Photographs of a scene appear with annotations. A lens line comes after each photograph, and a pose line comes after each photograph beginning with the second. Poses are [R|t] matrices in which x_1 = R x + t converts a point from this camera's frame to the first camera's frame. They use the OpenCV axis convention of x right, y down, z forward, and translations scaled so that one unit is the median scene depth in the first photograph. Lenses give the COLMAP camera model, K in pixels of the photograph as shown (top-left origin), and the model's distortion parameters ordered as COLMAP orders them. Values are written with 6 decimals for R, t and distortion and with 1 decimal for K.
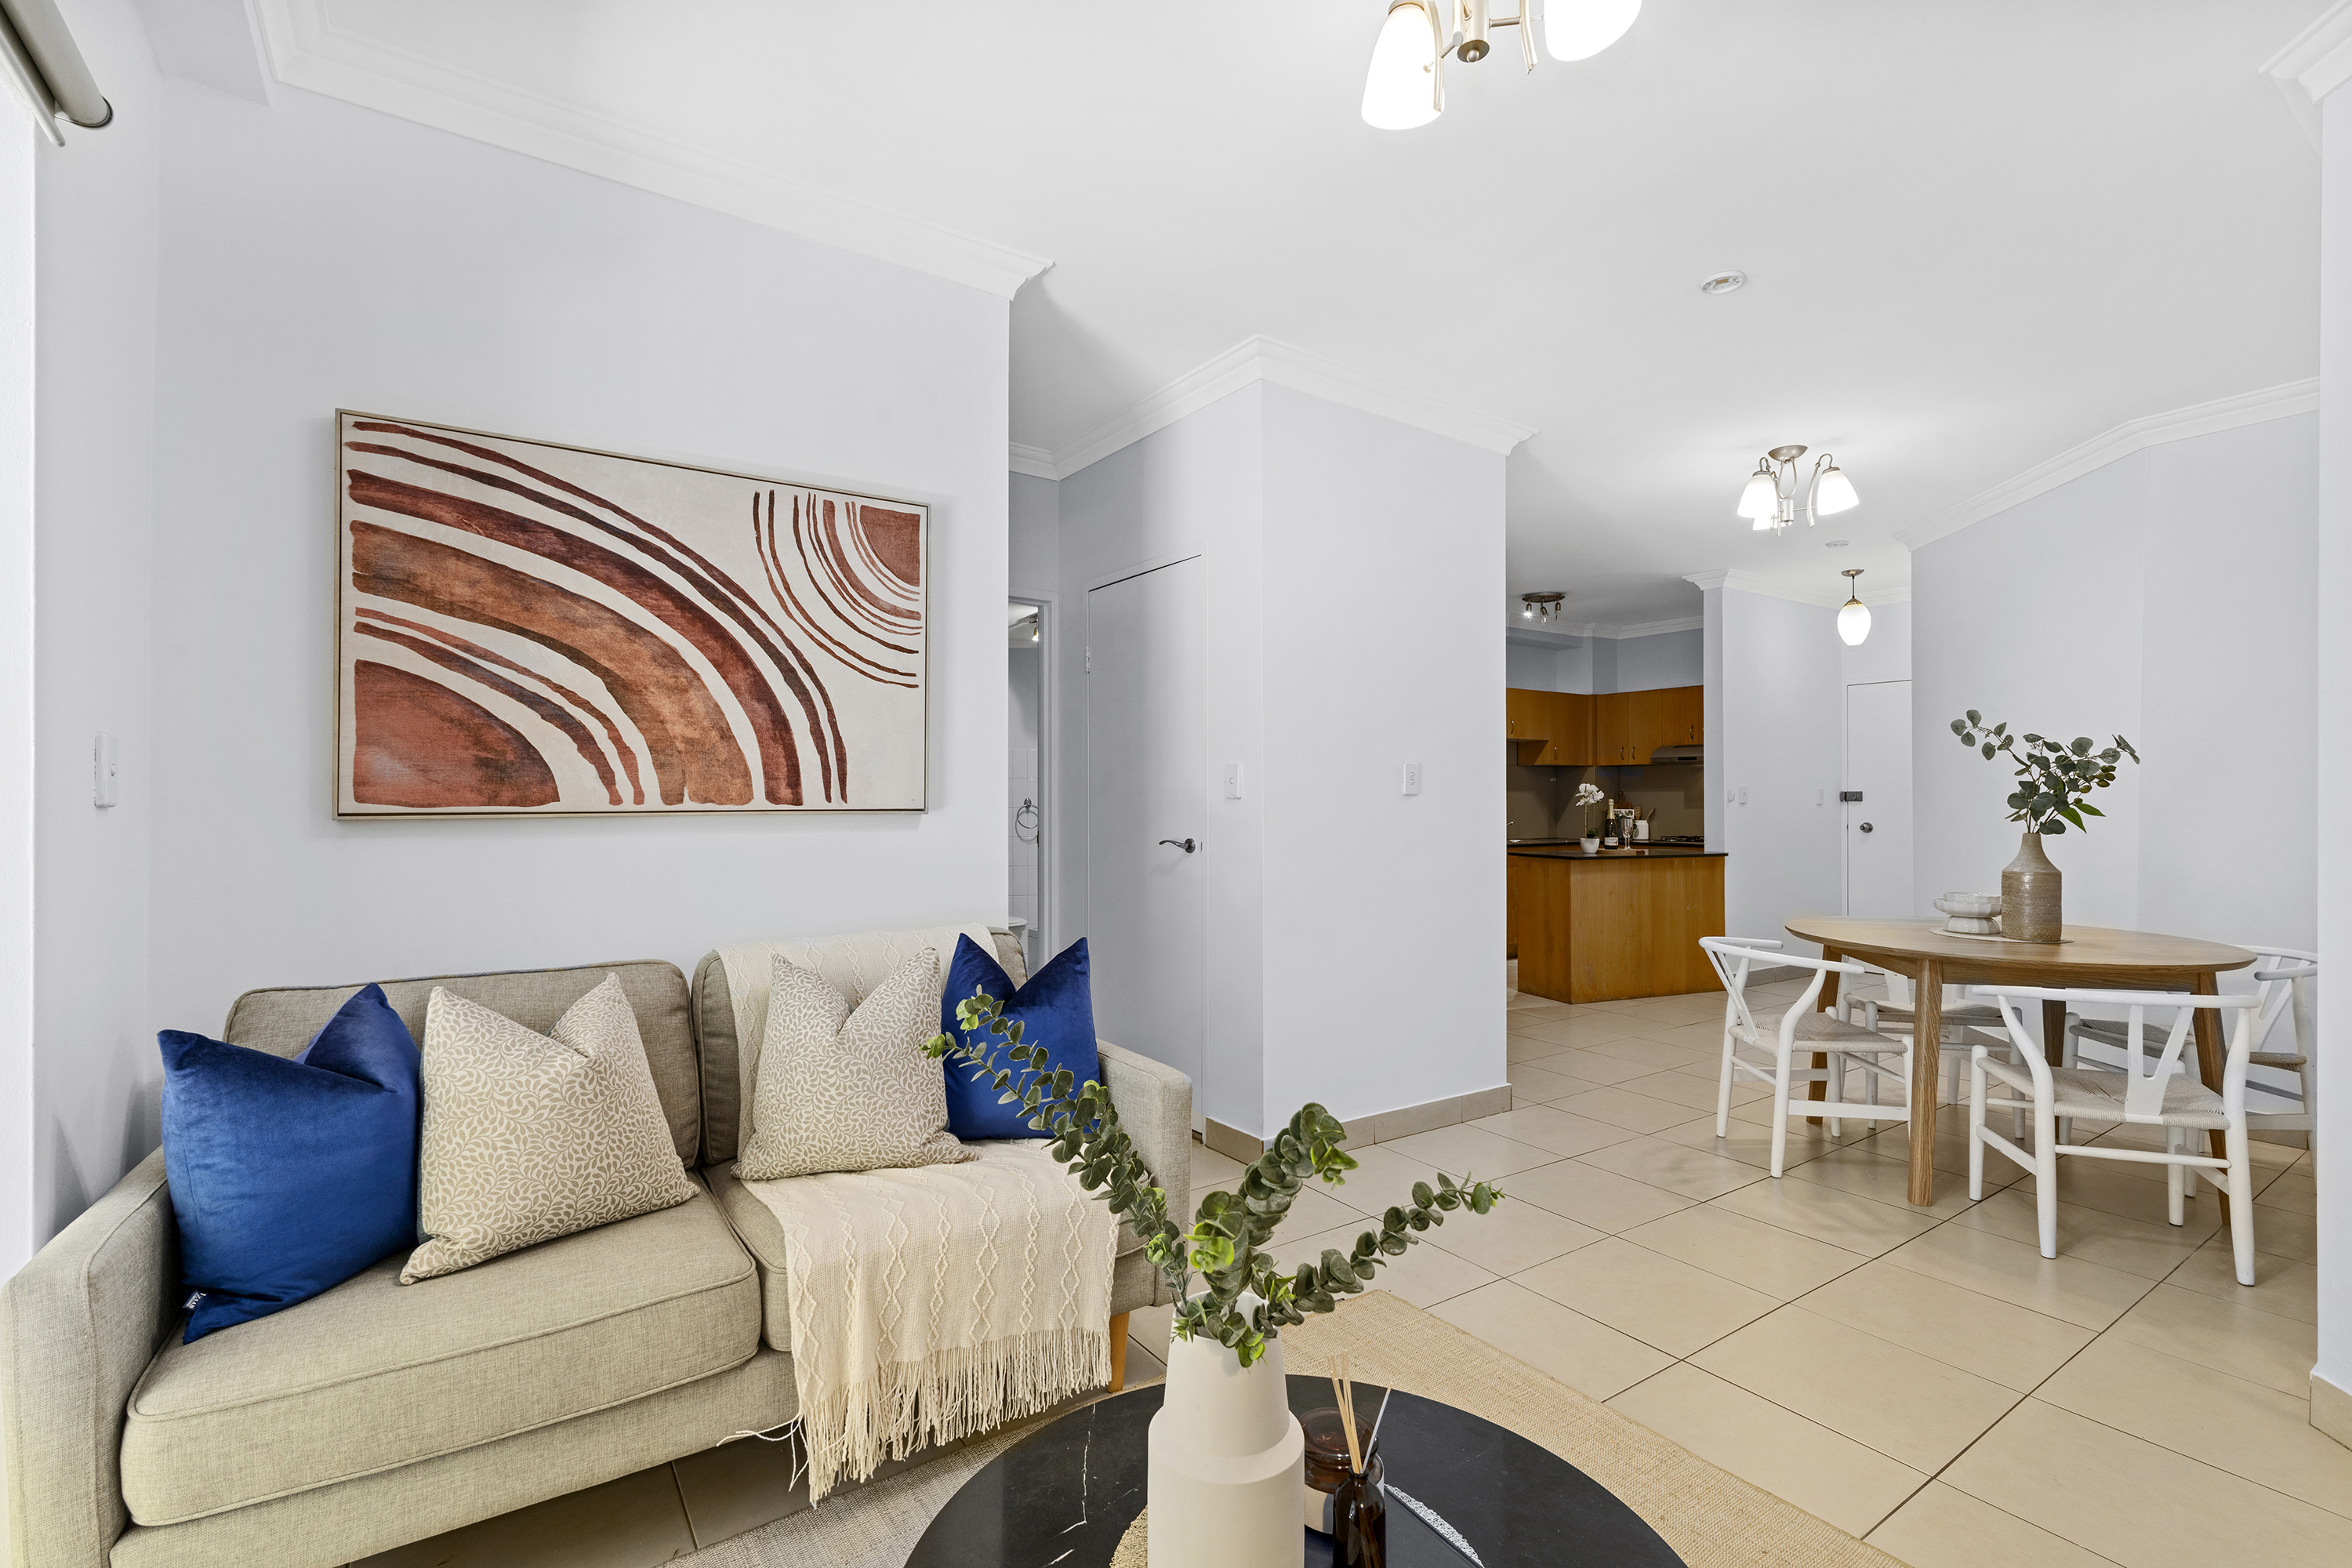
lens RADIAL K [[1048.2, 0, 1176.0], [0, 1048.2, 784.0], [0, 0, 1]] dist [0.000388, -0.000010]
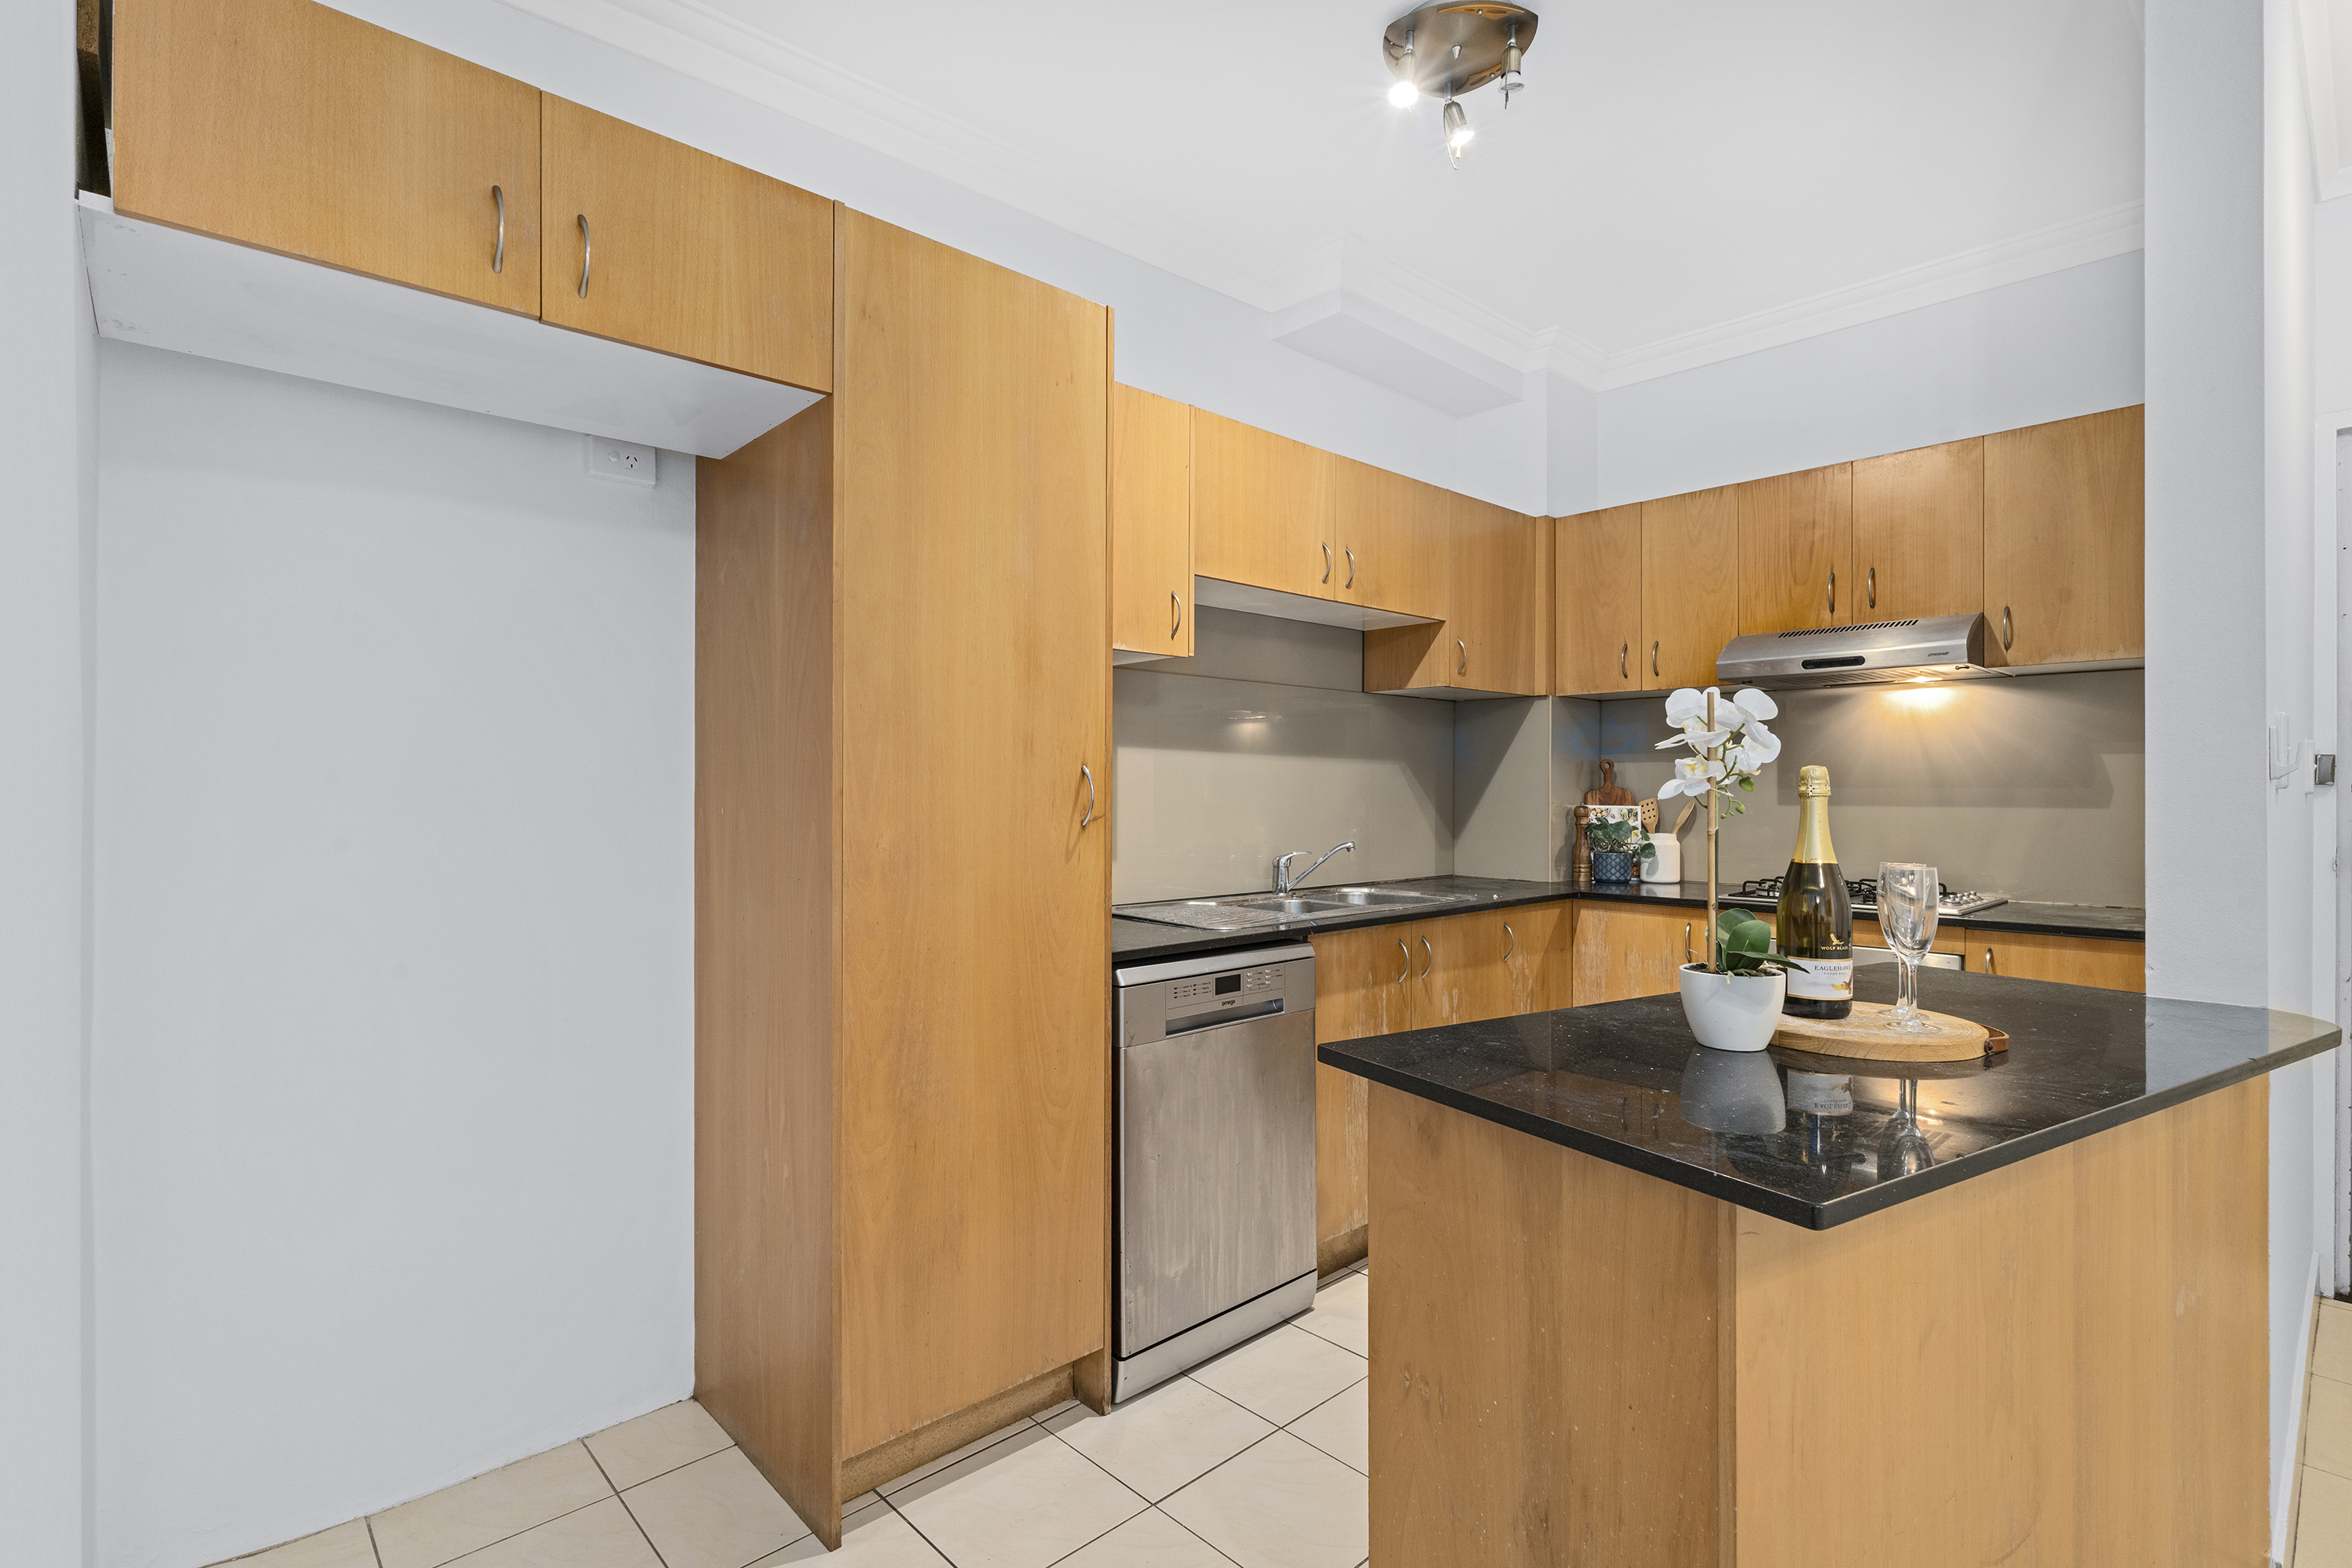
lens RADIAL K [[1104.3, 0, 1176.0], [0, 1104.3, 784.0], [0, 0, 1]] dist [0.000073, 0.000006]
pose [[0.988552, 0.000221, 0.150880, 0.201093], [-0.001868, 0.999940, 0.010774, 0.011853], [-0.150868, -0.010933, 0.988493, 0.622562]]
